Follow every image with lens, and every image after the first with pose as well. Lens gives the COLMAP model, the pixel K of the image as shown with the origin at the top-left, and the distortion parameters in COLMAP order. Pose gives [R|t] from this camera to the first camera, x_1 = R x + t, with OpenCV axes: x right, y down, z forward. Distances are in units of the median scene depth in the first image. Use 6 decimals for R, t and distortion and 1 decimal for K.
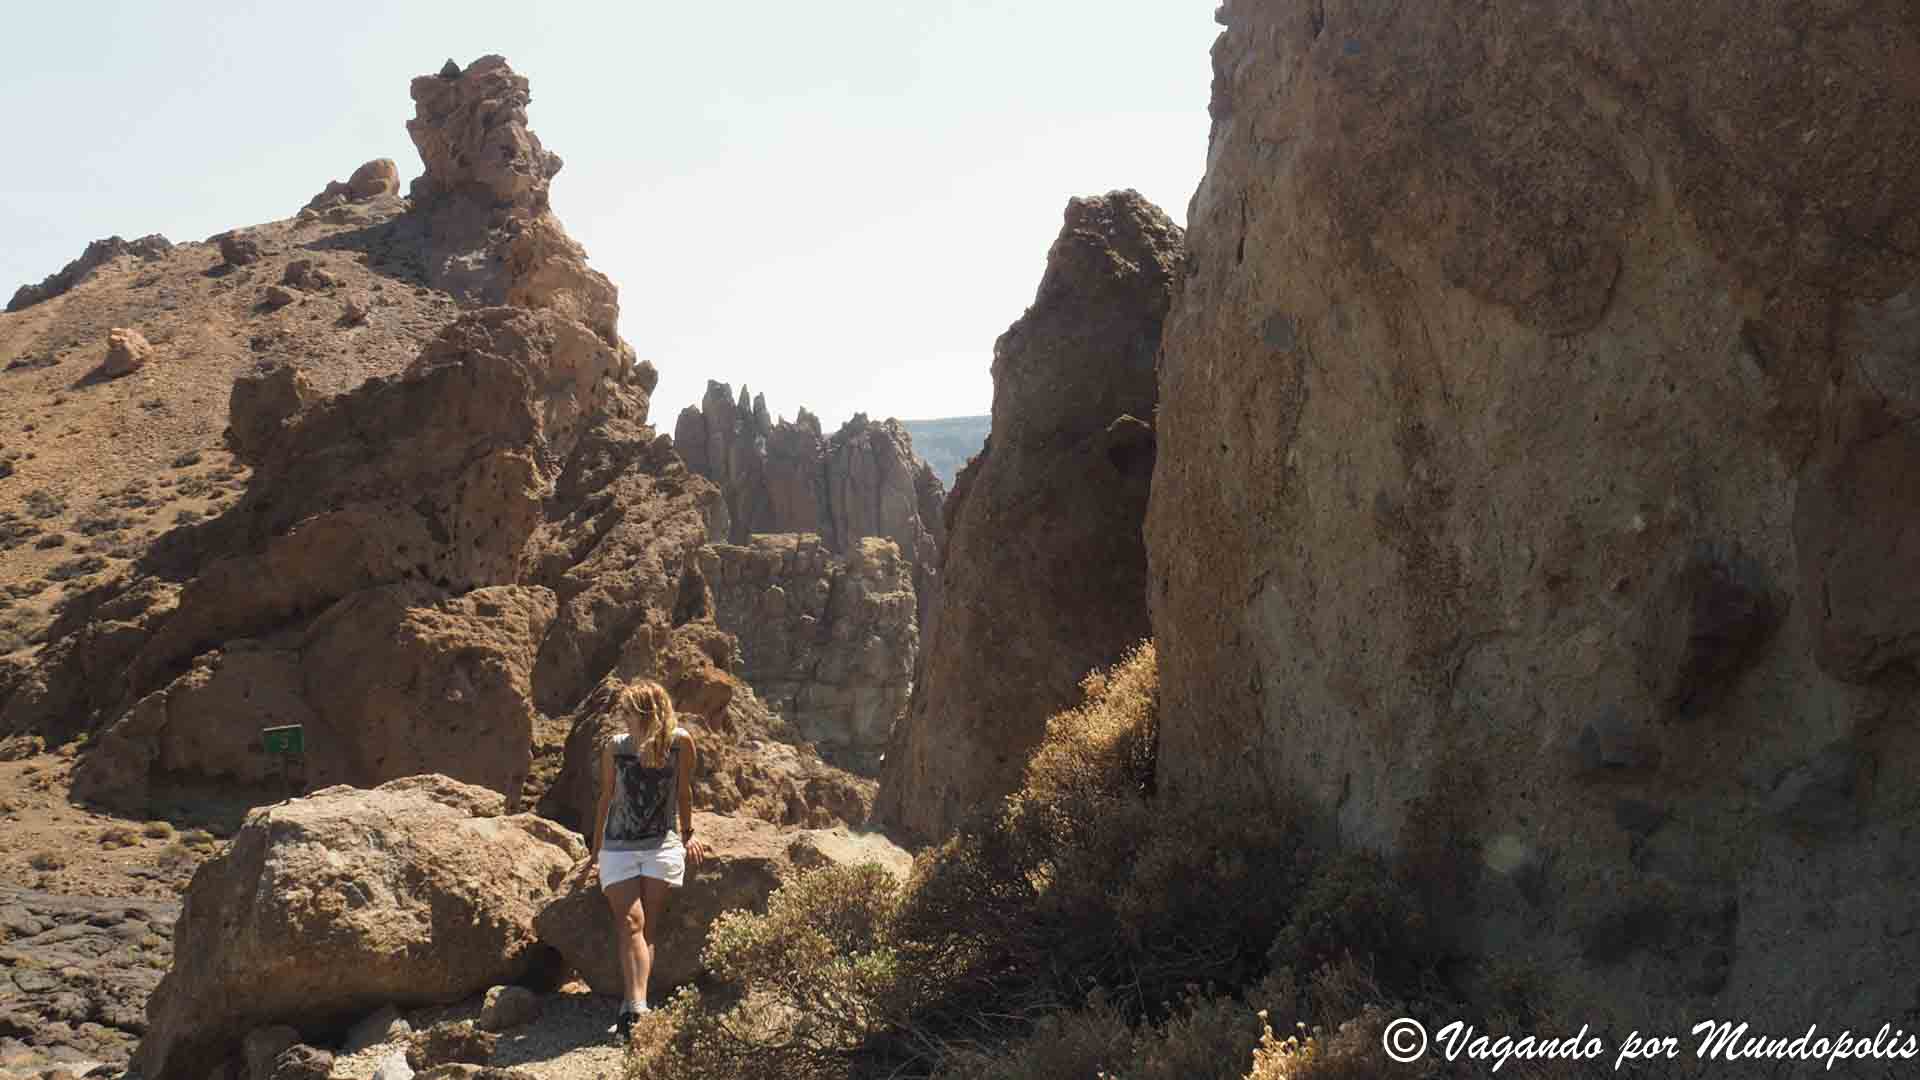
lens RADIAL K [[1609.7, 0, 962.8], [0, 1609.7, 533.4], [0, 0, 1]] dist [-0.024674, -0.002928]
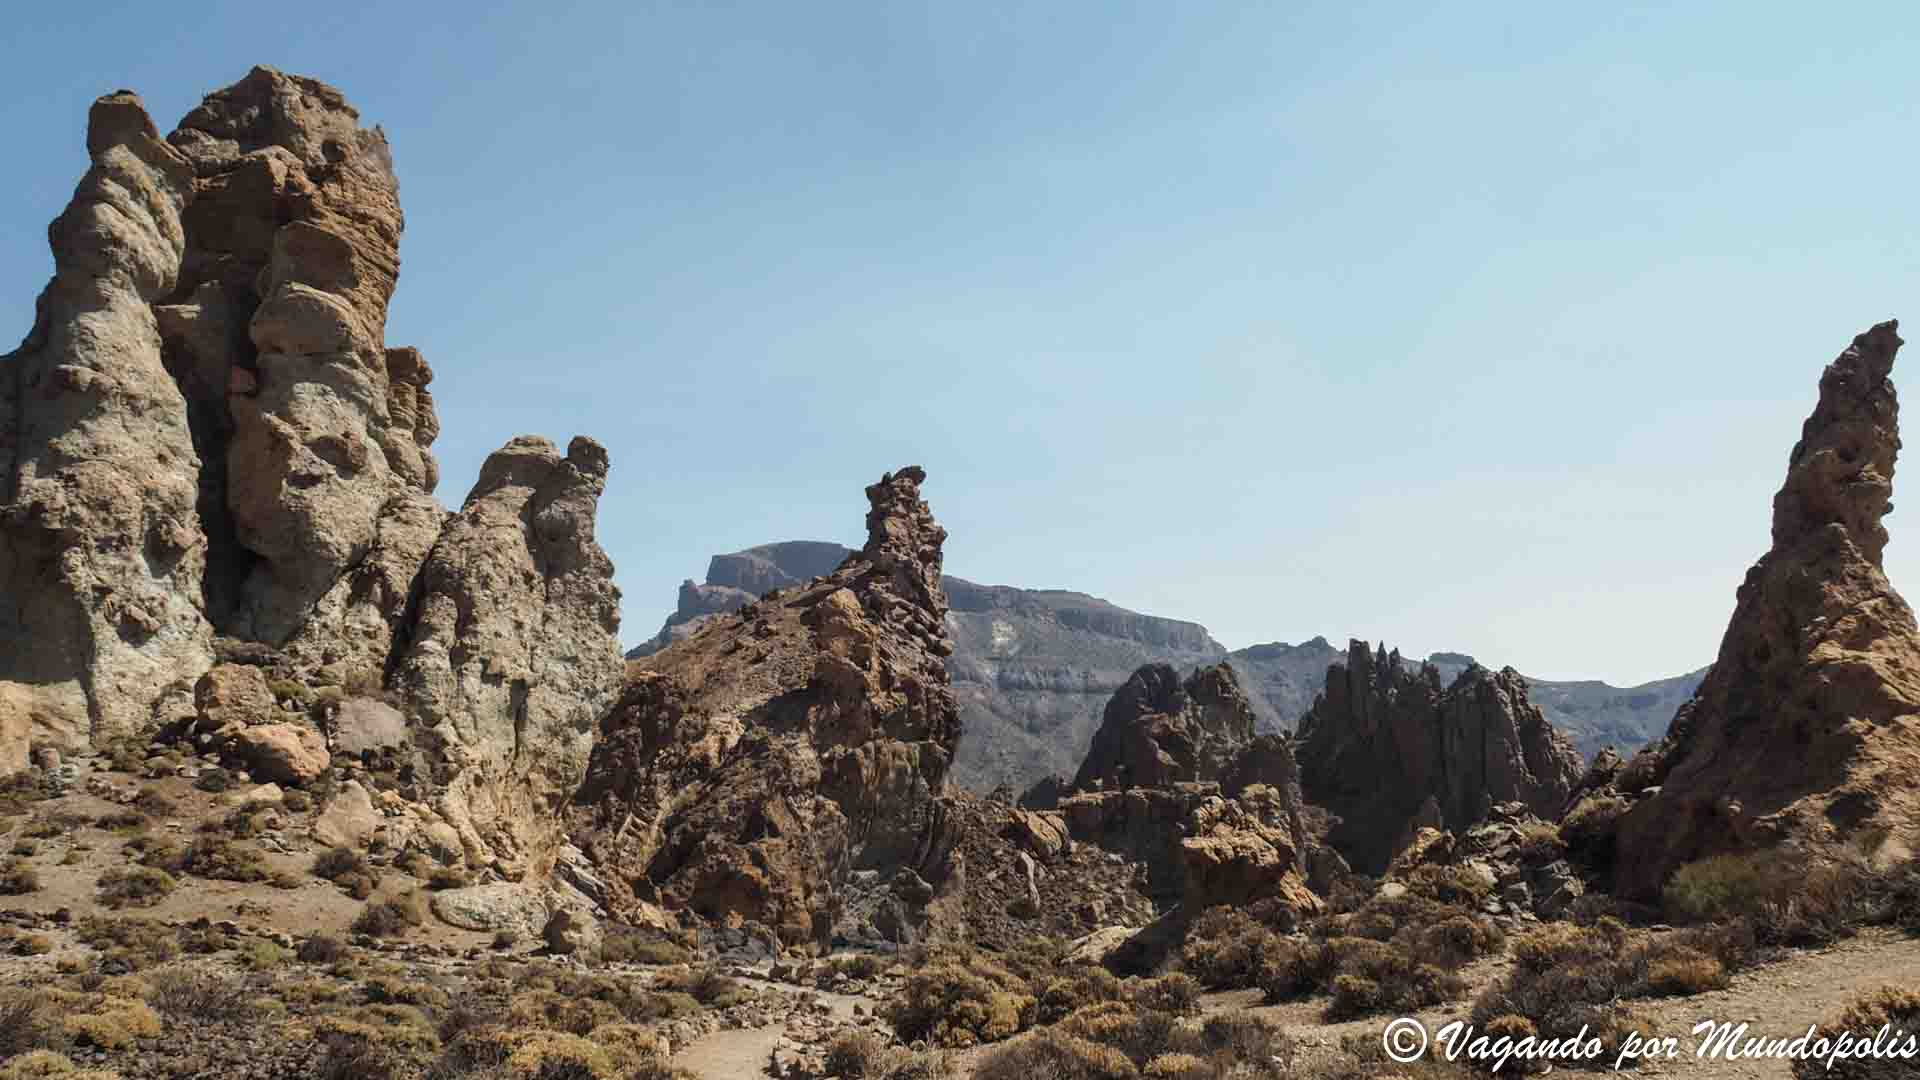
lens RADIAL K [[1609.7, 0, 962.8], [0, 1609.7, 533.4], [0, 0, 1]] dist [-0.024674, -0.002928]
pose [[0.829173, -0.090994, -0.551537, 0.468379], [0.010136, 0.988947, -0.147921, -0.007944], [0.558901, 0.117061, 0.820930, -0.175271]]
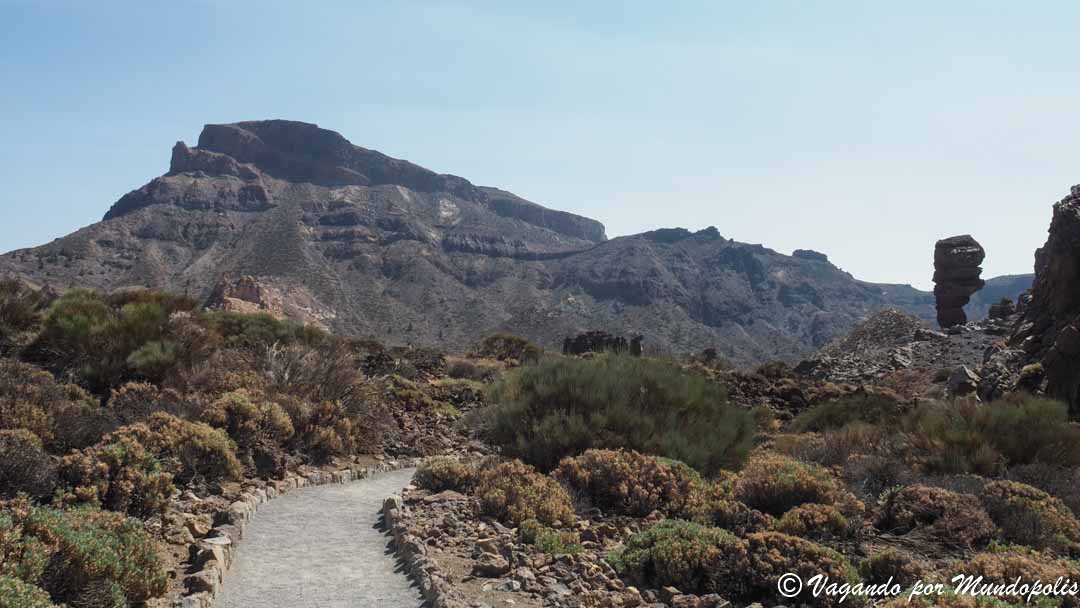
lens RADIAL K [[905.4, 0, 541.6], [0, 905.4, 300.3], [0, 0, 1]] dist [-0.024674, -0.002928]
pose [[0.903459, 0.021460, -0.428136, -1.517239], [-0.053780, 0.996529, -0.063539, 0.222291], [0.425287, 0.080430, 0.901478, 2.740236]]
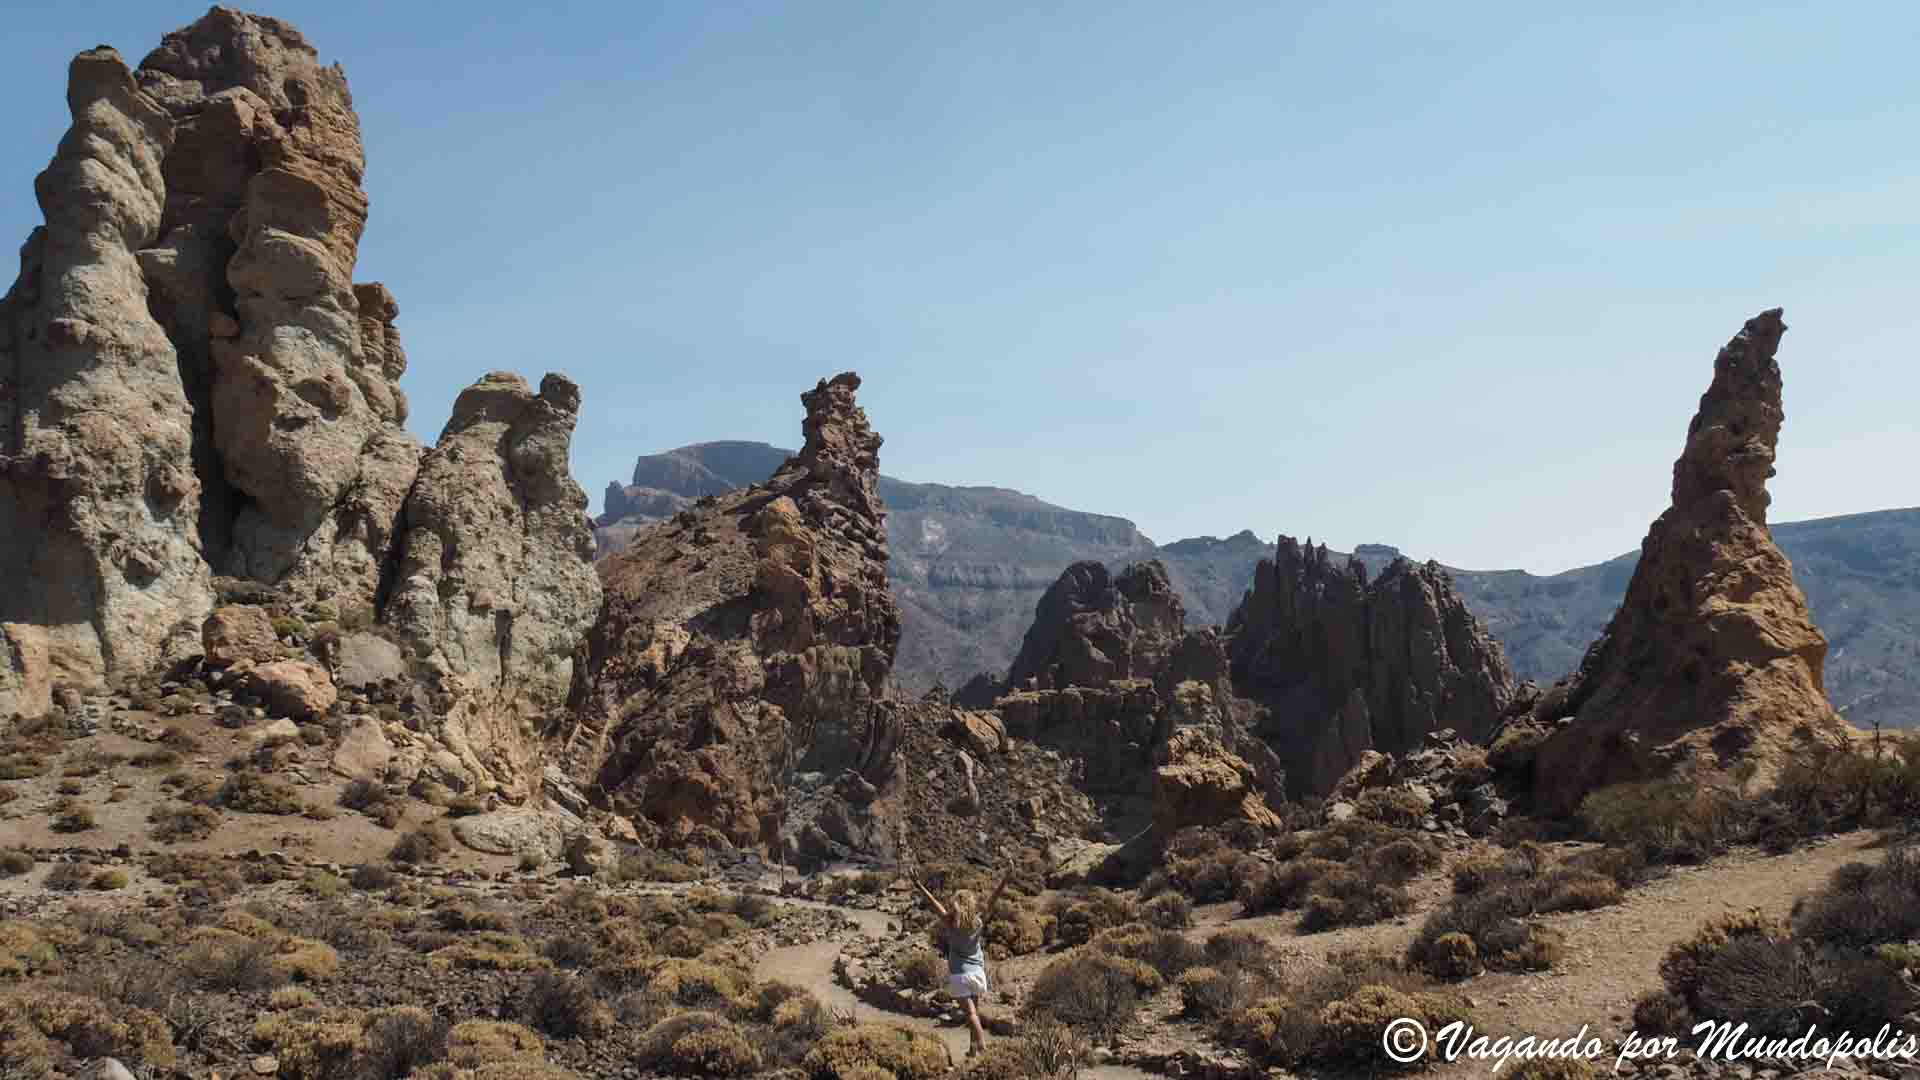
lens RADIAL K [[1615.8, 0, 955.1], [0, 1615.8, 522.3], [0, 0, 1]] dist [-0.025102, -0.018235]
pose [[0.849625, -0.070513, -0.522652, 0.472329], [0.026944, 0.995531, -0.090512, -0.012139], [0.526699, 0.062819, 0.847728, -0.192676]]
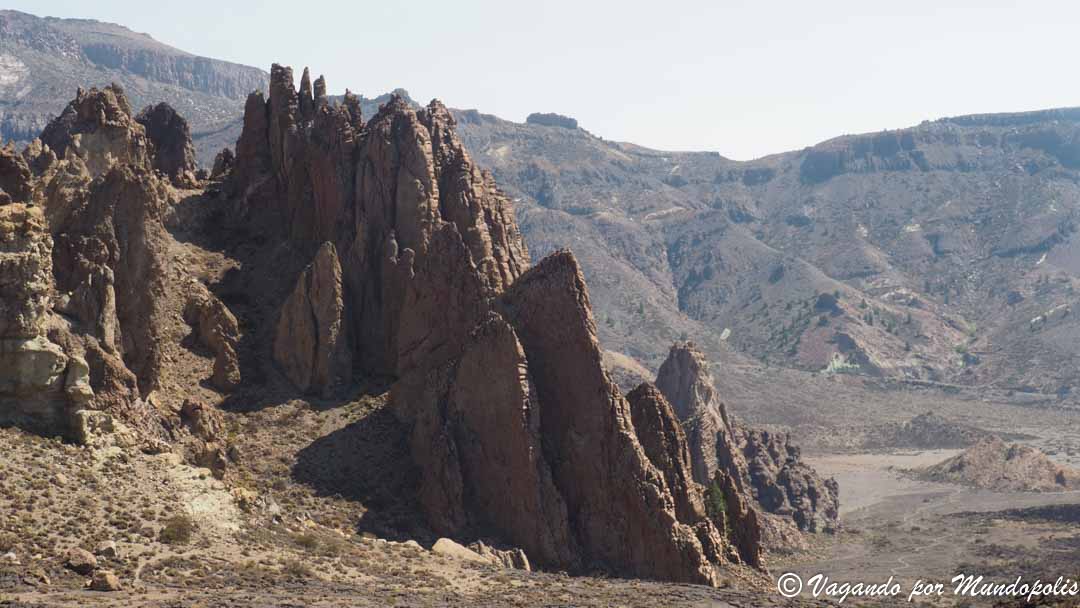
lens RADIAL K [[1964.1, 0, 540.0], [0, 1964.1, 304.0], [0, 0, 1]] dist [-0.009571, 0.108034]
pose [[0.947722, 0.012780, -0.318840, 0.706340], [-0.005252, 0.999687, 0.024460, 0.036820], [0.319053, -0.021507, 0.947493, -0.134170]]
